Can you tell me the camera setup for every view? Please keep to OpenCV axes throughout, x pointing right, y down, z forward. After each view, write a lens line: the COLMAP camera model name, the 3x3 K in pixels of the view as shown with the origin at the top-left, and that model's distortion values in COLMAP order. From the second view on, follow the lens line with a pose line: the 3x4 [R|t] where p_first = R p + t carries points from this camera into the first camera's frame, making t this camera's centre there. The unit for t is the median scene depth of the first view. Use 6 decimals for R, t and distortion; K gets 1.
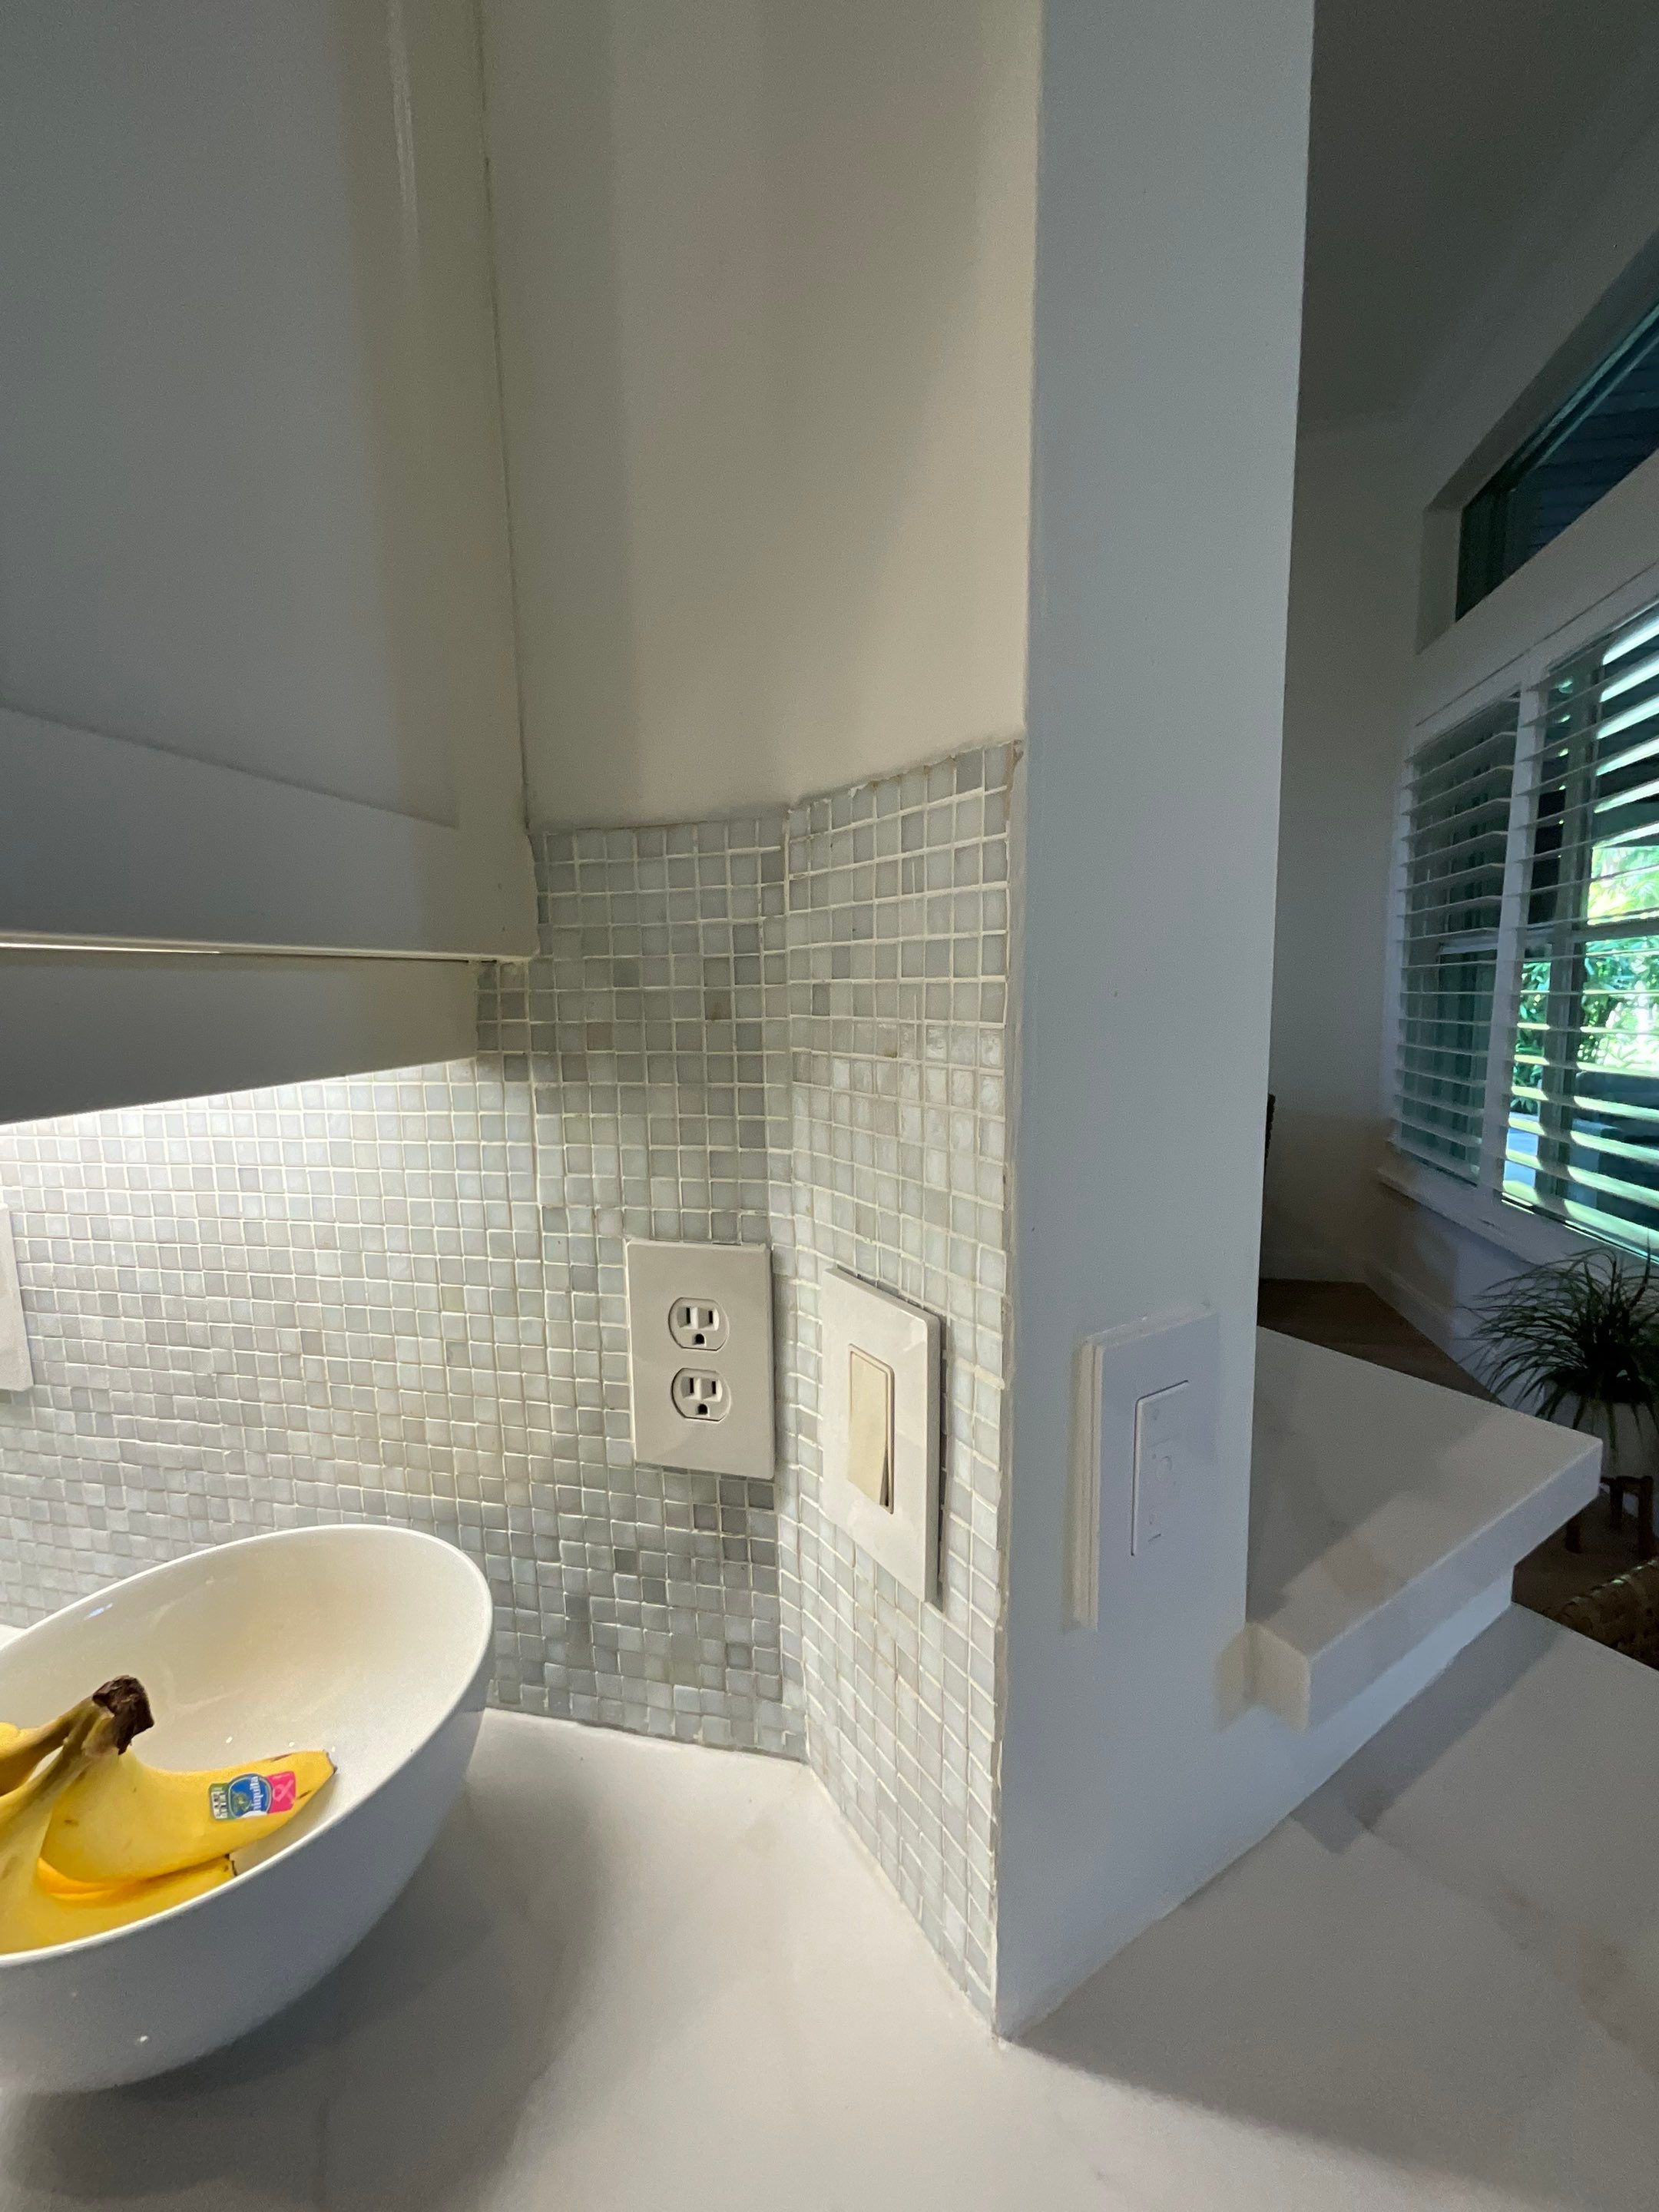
lens RADIAL K [[900.9, 0, 825.3], [0, 900.9, 1106.3], [0, 0, 1]] dist [-0.007238, 0.001475]
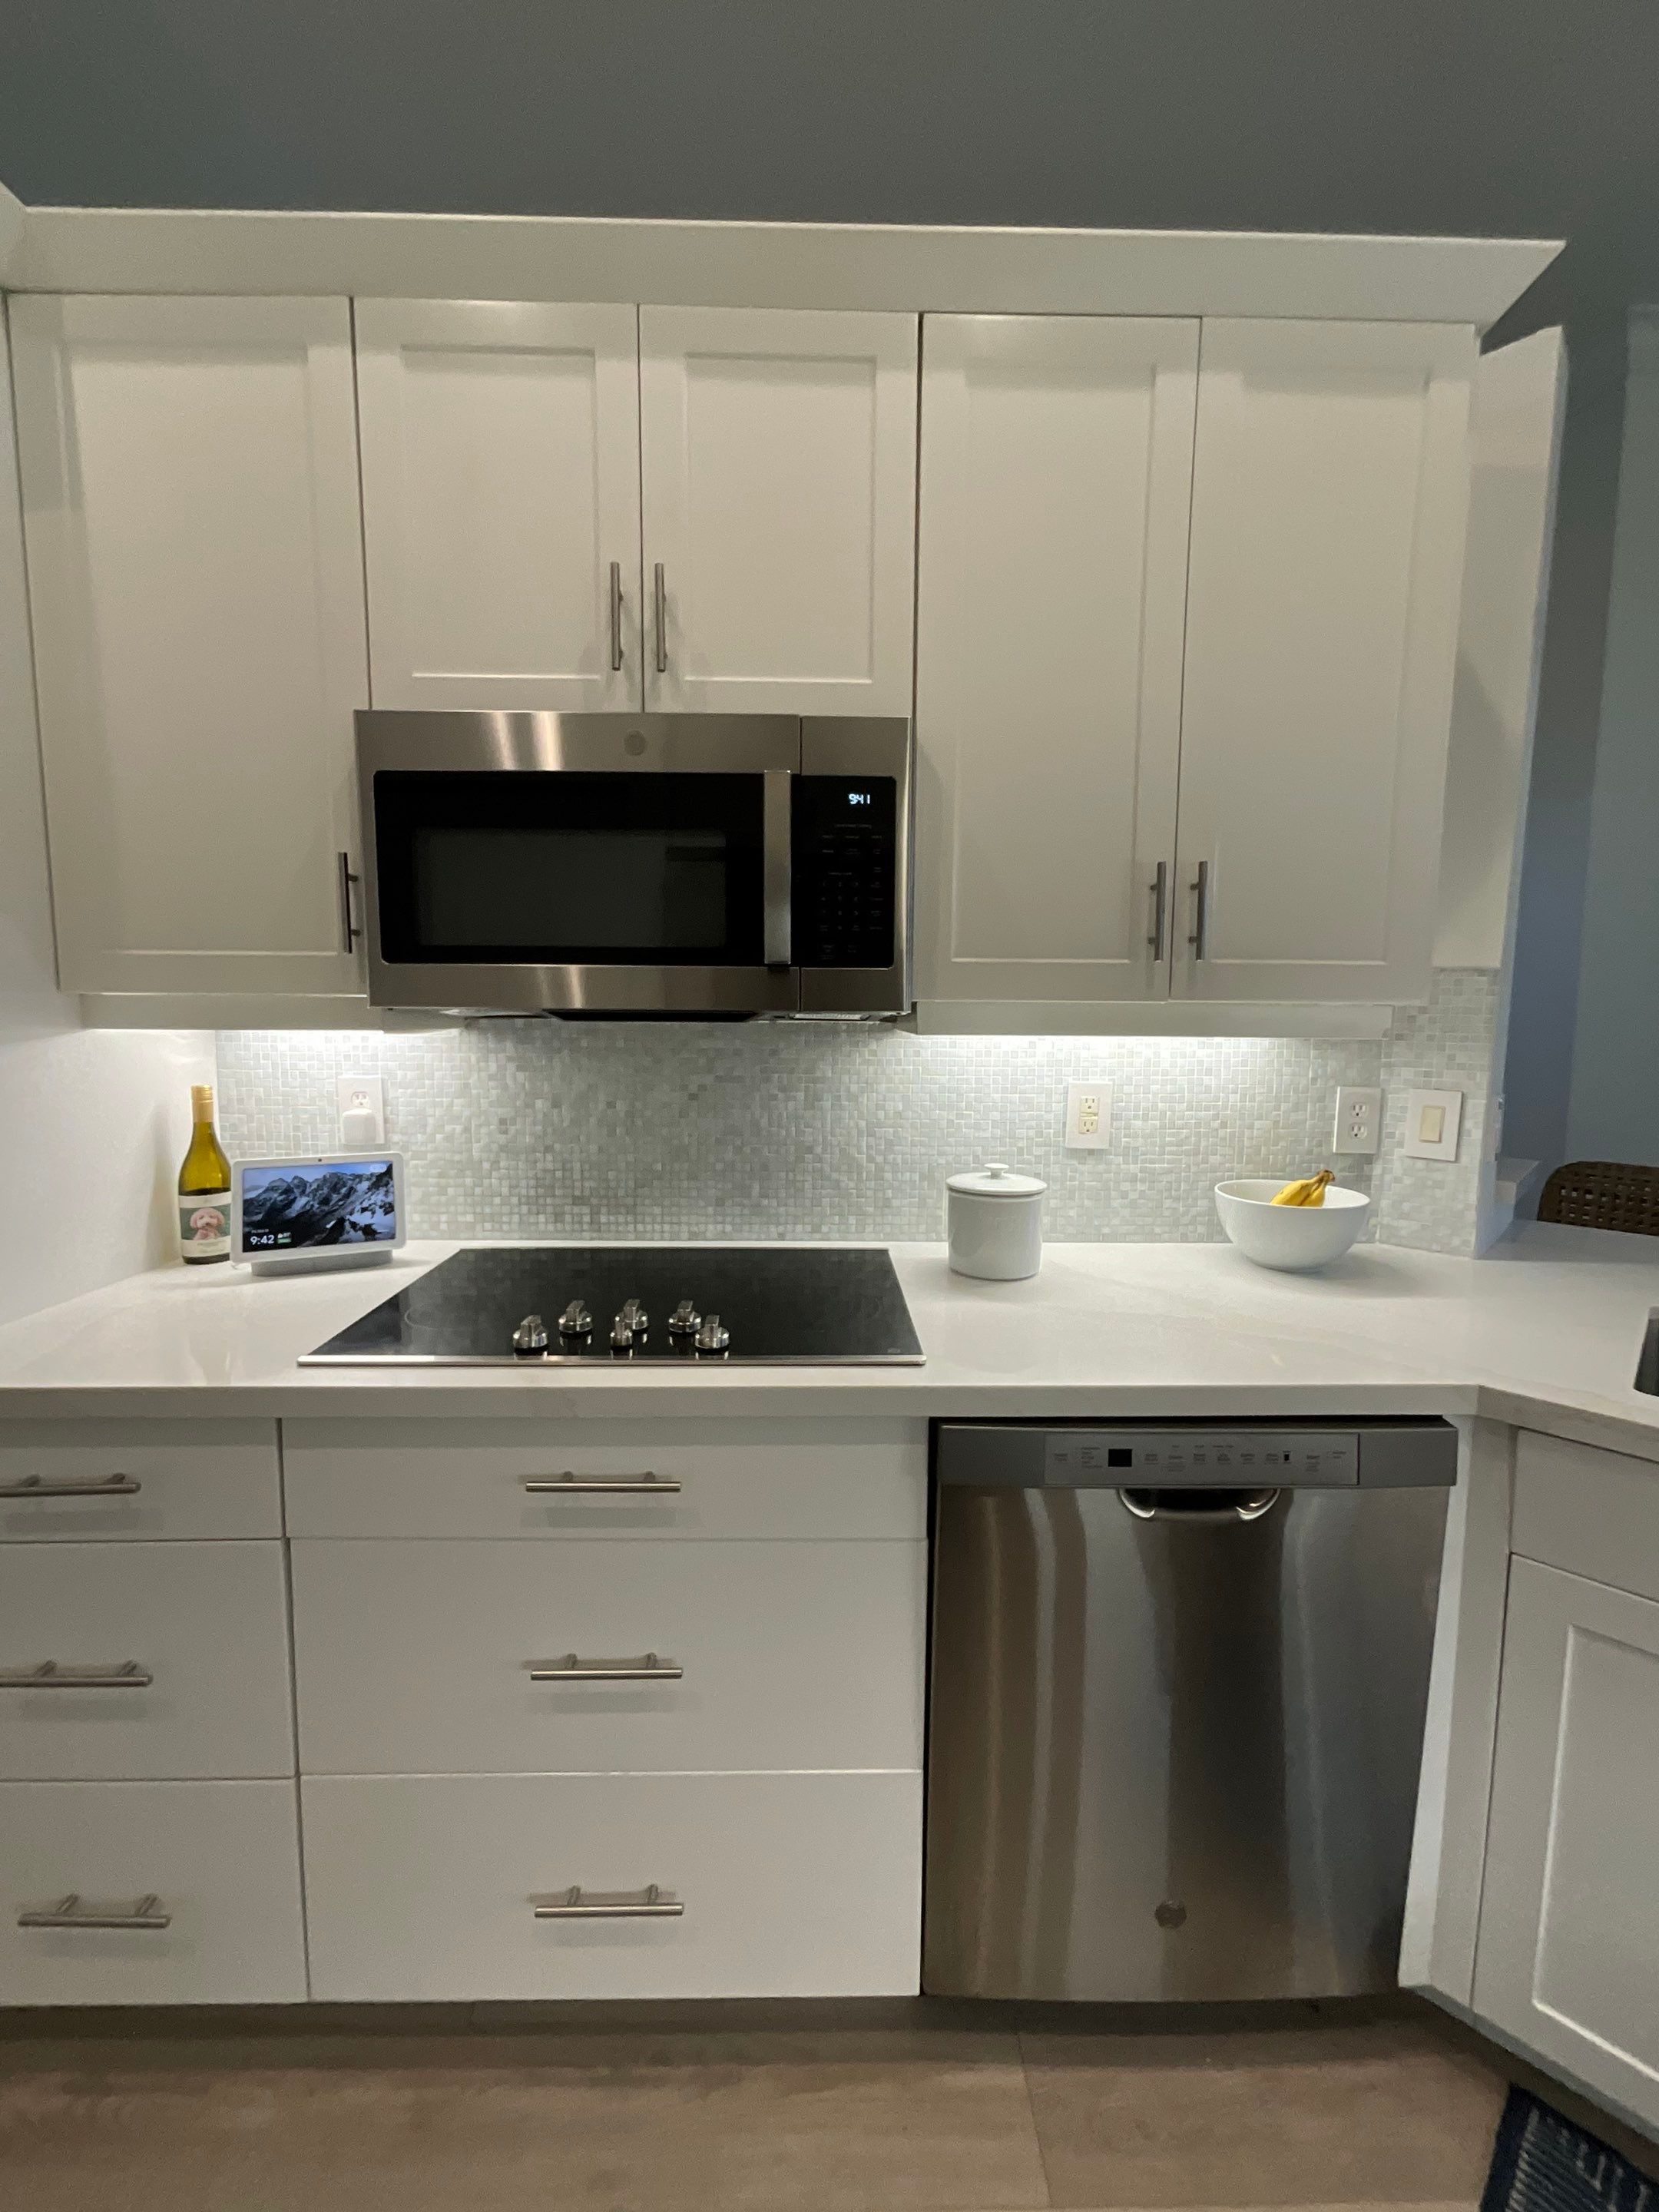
lens RADIAL K [[900.9, 0, 823.6], [0, 900.9, 1106.5], [0, 0, 1]] dist [-0.007238, 0.001475]
pose [[0.969187, 0.000461, 0.246326, -2.825180], [0.003272, 0.999886, -0.014747, 0.254130], [-0.246305, 0.015098, 0.969075, -1.764336]]
